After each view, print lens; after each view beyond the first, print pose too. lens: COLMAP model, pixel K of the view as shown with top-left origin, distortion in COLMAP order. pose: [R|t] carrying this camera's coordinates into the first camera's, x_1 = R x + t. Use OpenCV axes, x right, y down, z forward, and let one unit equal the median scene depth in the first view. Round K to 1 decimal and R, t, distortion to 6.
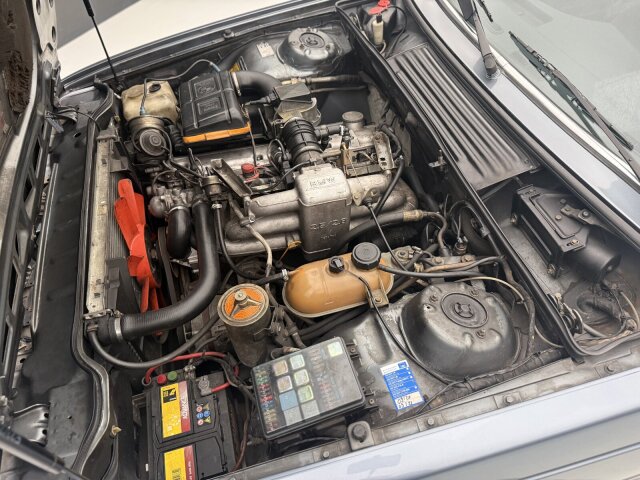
lens RADIAL K [[450.6, 0, 320.0], [0, 450.6, 240.0], [0, 0, 1]] dist [0.031359, -0.000689]
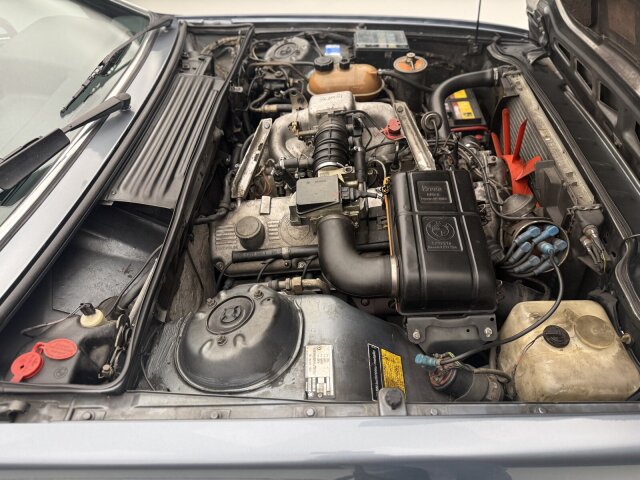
lens RADIAL K [[450.6, 0, 320.0], [0, 450.6, 240.0], [0, 0, 1]] dist [0.031359, -0.000689]
pose [[-0.943500, -0.127508, 0.305858, -0.326676], [0.318297, -0.092010, 0.943515, -1.127745], [-0.092164, 0.987561, 0.127397, 1.084664]]
